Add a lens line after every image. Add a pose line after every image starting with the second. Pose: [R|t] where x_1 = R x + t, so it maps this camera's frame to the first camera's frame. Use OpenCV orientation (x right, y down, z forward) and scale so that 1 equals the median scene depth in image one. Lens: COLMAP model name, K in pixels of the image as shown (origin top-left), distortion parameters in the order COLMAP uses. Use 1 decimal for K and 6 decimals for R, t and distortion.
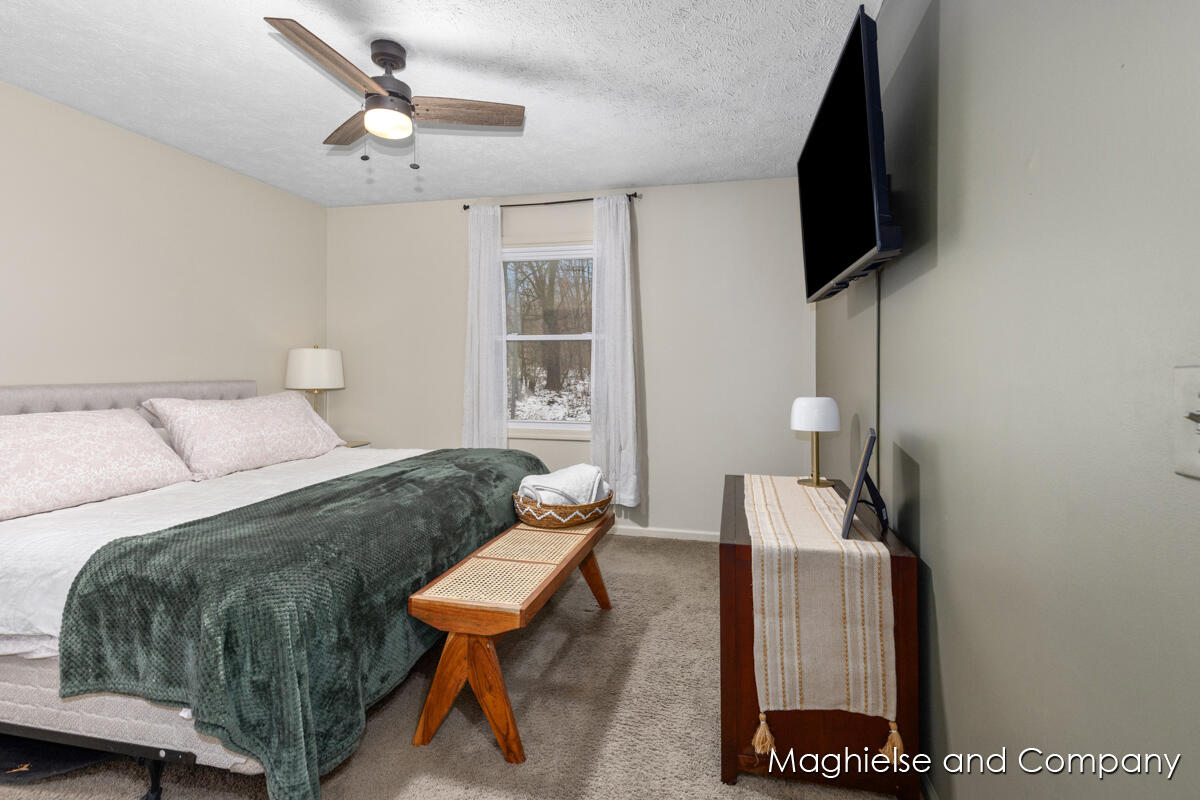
lens RADIAL K [[555.4, 0, 600.2], [0, 555.4, 372.7], [0, 0, 1]] dist [0.010409, -0.000590]
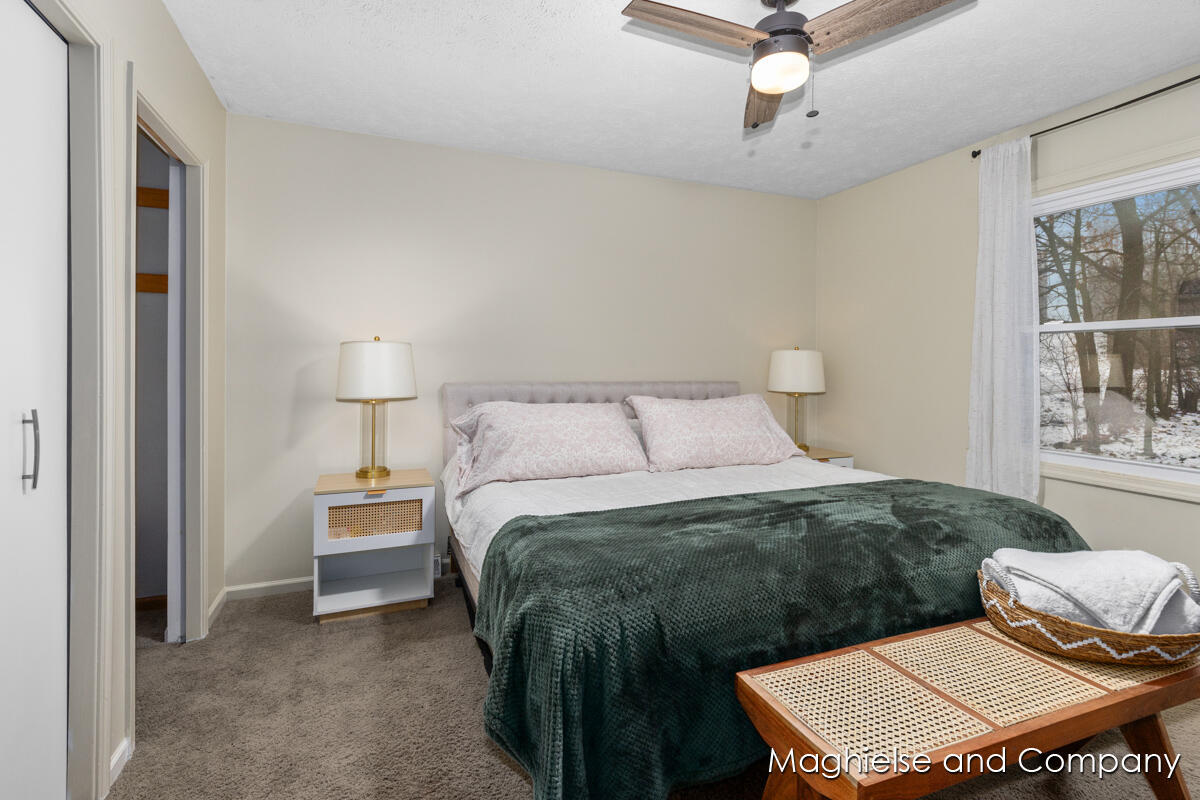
lens RADIAL K [[555.4, 0, 600.2], [0, 555.4, 372.7], [0, 0, 1]] dist [0.010409, -0.000590]
pose [[0.585530, 0.013492, -0.810538, 0.116718], [-0.014127, 0.999879, 0.006438, -0.009646], [0.810528, 0.007681, 0.585650, 0.277422]]
